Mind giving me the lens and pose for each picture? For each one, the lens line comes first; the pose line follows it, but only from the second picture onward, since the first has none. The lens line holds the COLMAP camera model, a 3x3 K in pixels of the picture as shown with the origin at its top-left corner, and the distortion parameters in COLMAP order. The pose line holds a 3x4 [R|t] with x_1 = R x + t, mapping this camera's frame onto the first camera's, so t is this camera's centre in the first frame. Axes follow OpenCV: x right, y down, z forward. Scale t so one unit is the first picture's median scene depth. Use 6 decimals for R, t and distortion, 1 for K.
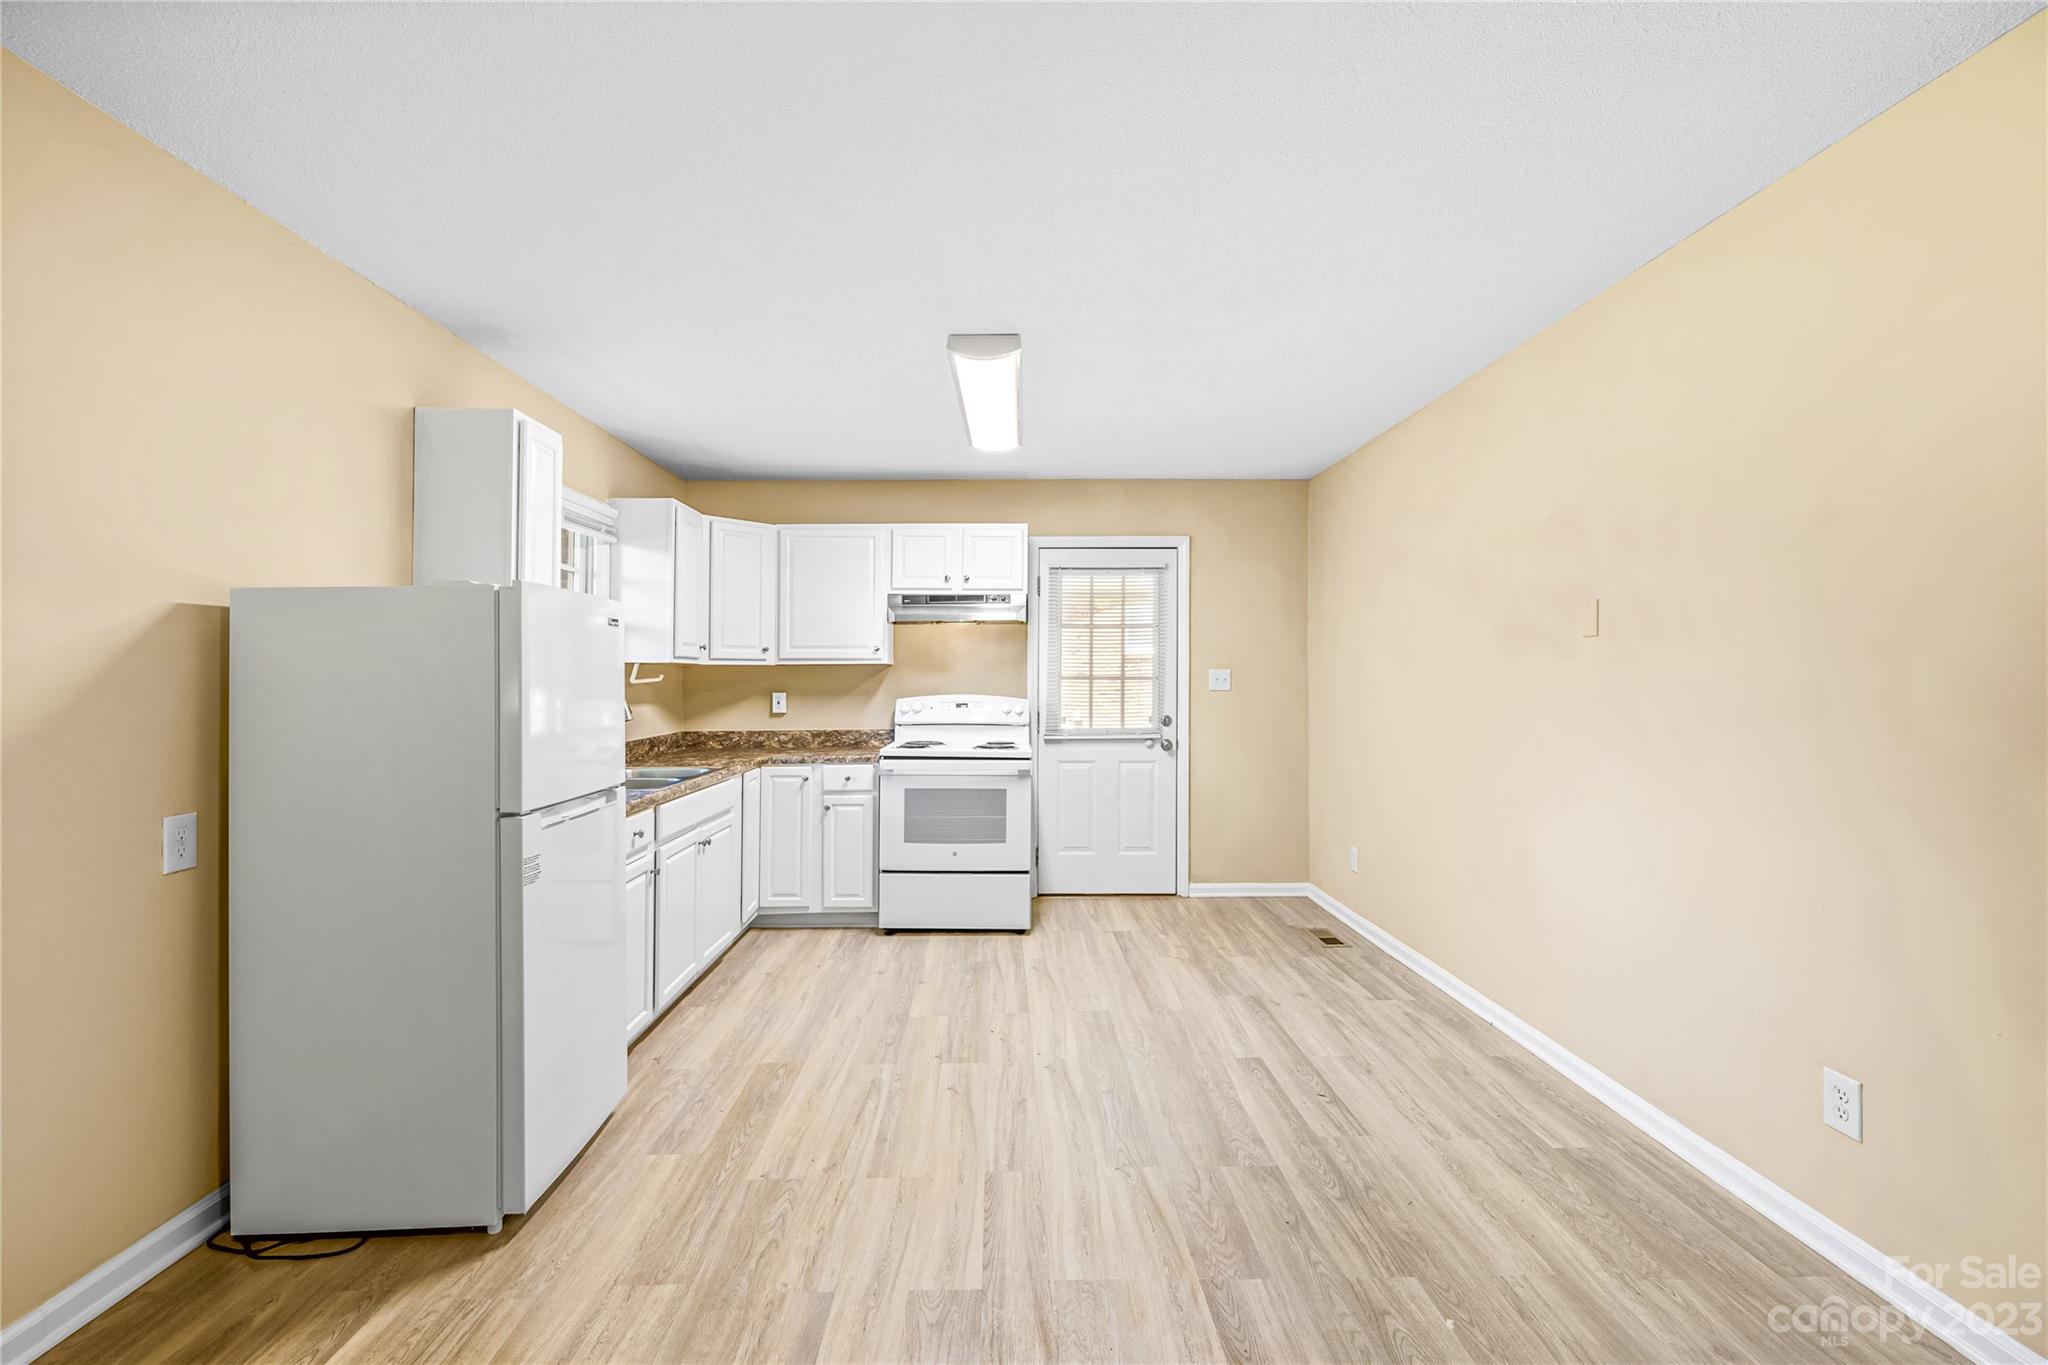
lens RADIAL K [[859.2, 0, 1002.5], [0, 859.2, 671.7], [0, 0, 1]] dist [-0.000390, 0.000013]
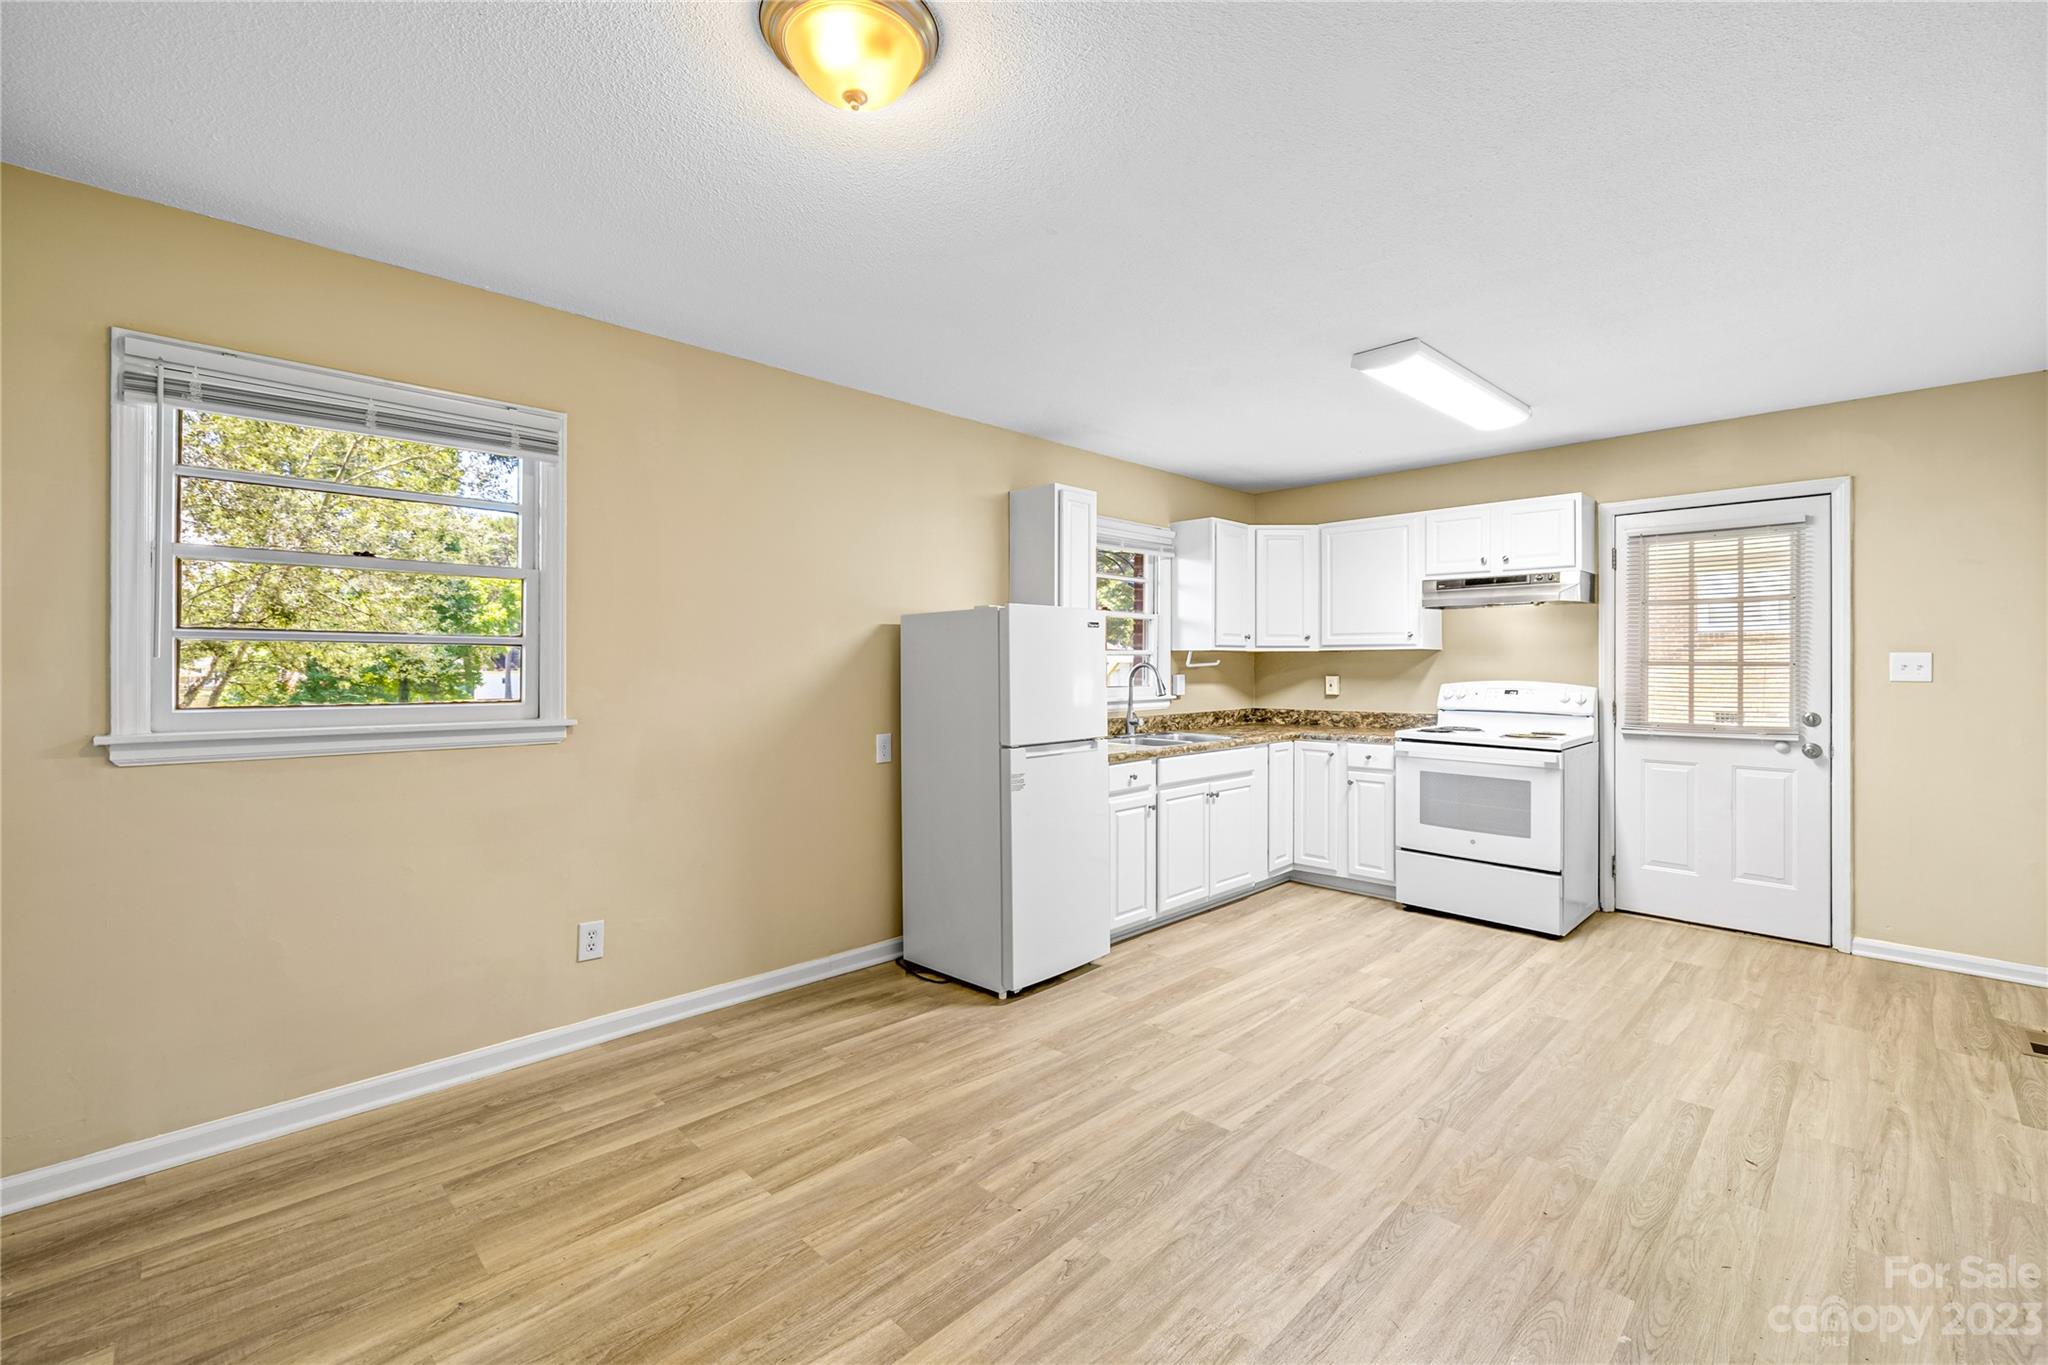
lens RADIAL K [[858.2, 0, 1019.1], [0, 858.2, 655.0], [0, 0, 1]] dist [0.001100, 0.000335]
pose [[0.698330, -0.004031, -0.715765, 0.349858], [0.003920, 0.999991, -0.001807, -0.003111], [0.715765, -0.001544, 0.698339, -0.073063]]
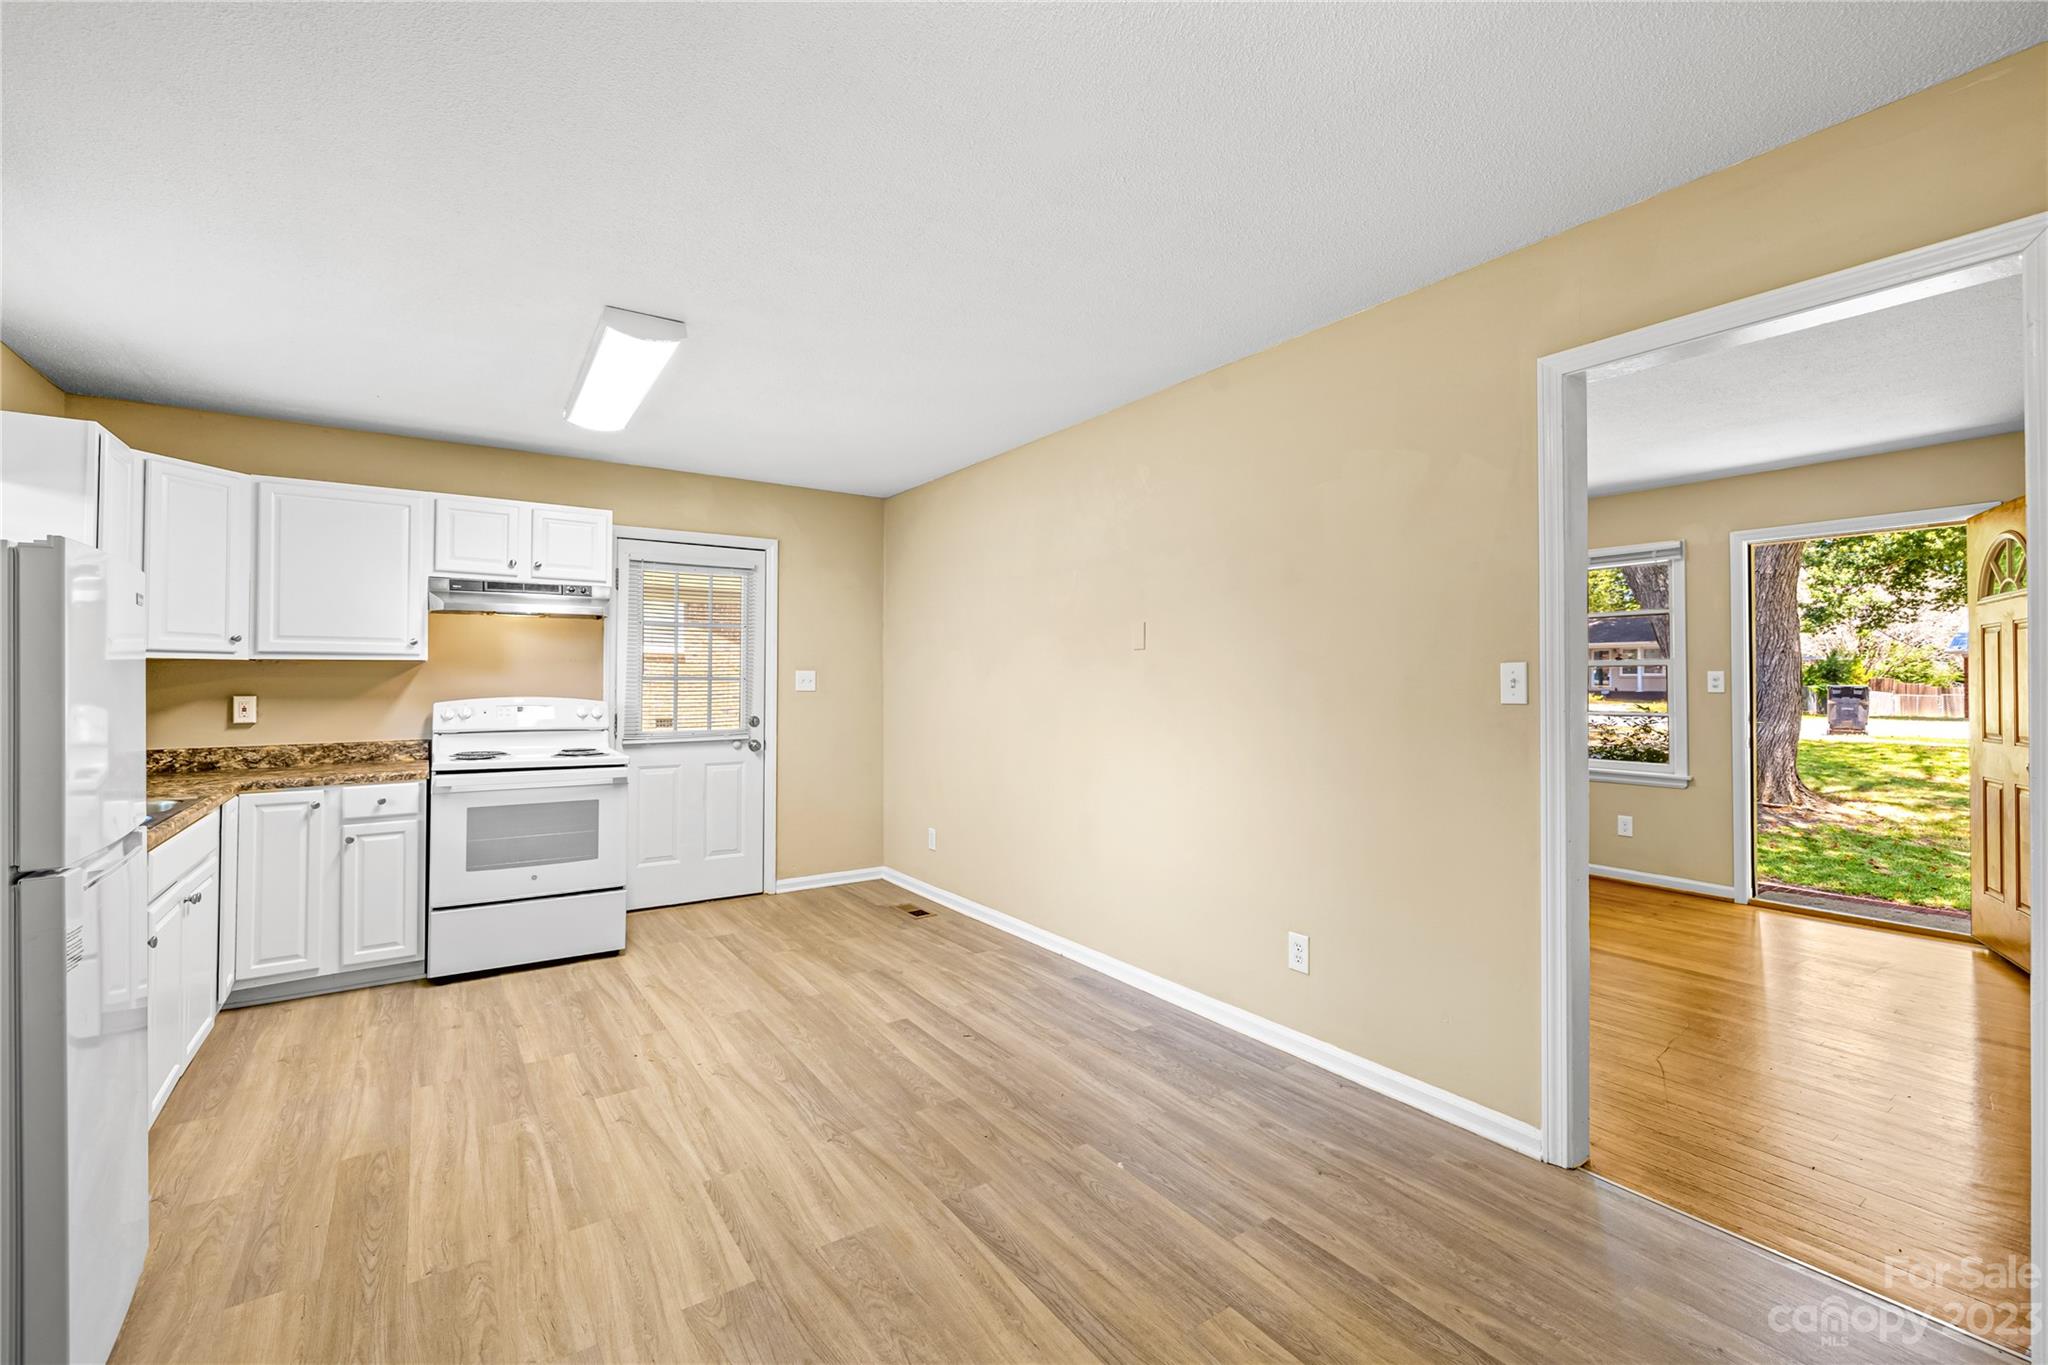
lens RADIAL K [[863.6, 0, 1008.9], [0, 863.6, 674.2], [0, 0, 1]] dist [-0.001414, 0.000080]
pose [[0.830964, 0.006997, 0.556282, -0.176365], [-0.008081, 0.999967, -0.000506, 0.000039], [-0.556268, -0.004075, 0.830993, -0.006051]]
